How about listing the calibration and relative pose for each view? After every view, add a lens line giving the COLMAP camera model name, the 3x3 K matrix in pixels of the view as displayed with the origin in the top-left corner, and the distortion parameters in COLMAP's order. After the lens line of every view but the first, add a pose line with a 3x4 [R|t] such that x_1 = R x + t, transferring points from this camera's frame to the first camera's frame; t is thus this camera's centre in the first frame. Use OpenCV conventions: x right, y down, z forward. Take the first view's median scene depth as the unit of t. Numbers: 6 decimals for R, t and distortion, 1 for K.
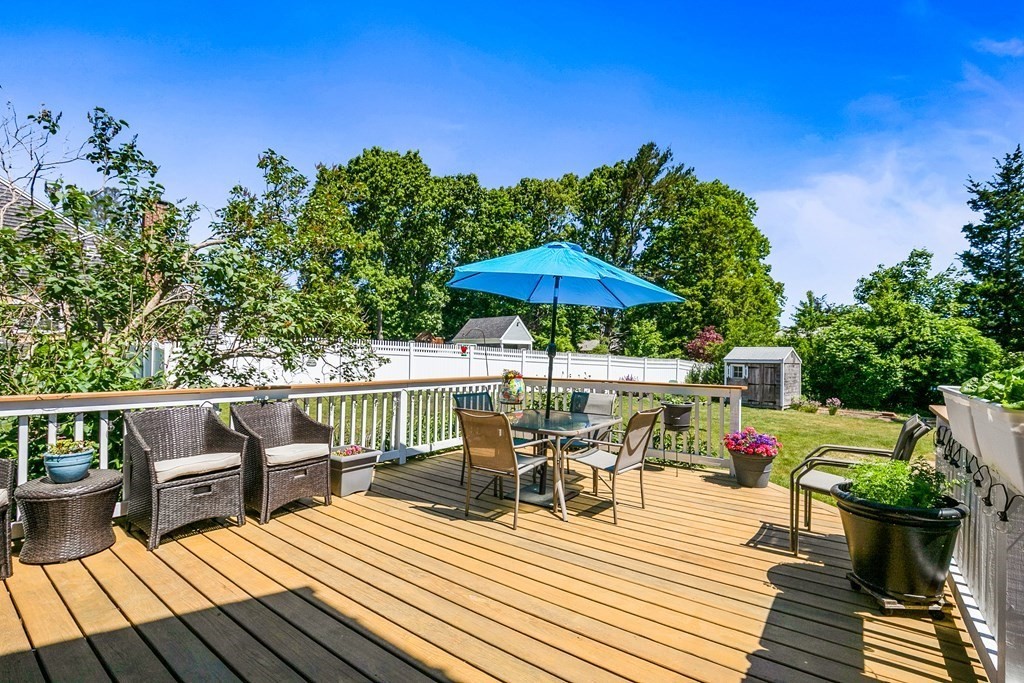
lens RADIAL K [[472.0, 0, 514.9], [0, 472.0, 348.3], [0, 0, 1]] dist [-0.009036, 0.001037]
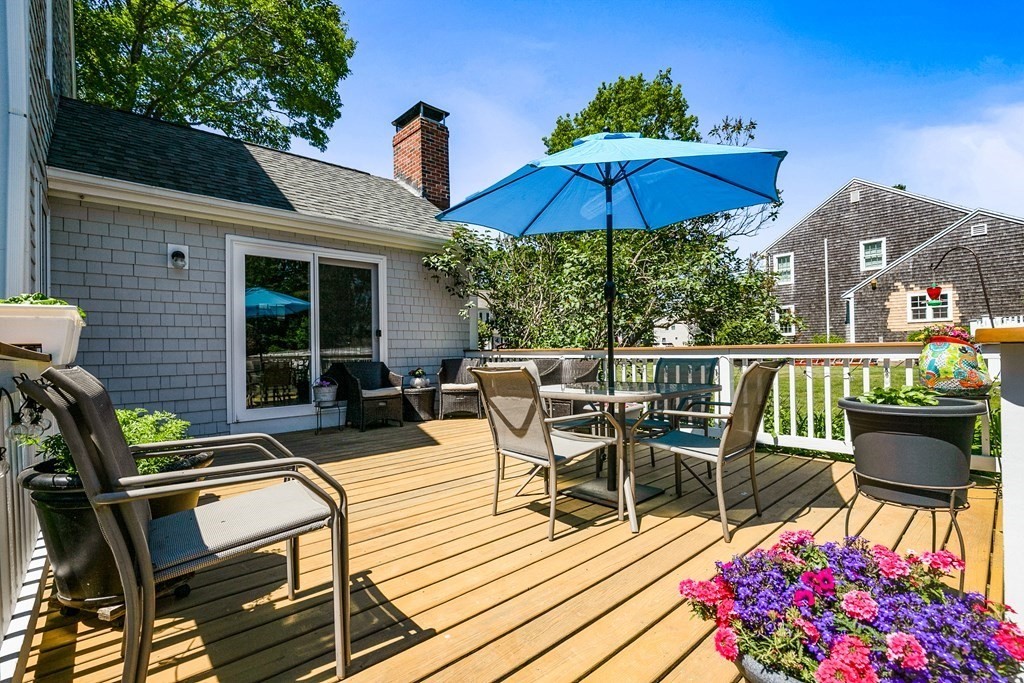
lens RADIAL K [[472.0, 0, 518.9], [0, 472.0, 346.7], [0, 0, 1]] dist [-0.009036, 0.001037]
pose [[-0.211022, -0.018756, -0.977301, 0.936140], [0.024323, 0.999406, -0.024432, 0.113434], [0.977179, -0.028927, -0.210440, 1.172196]]
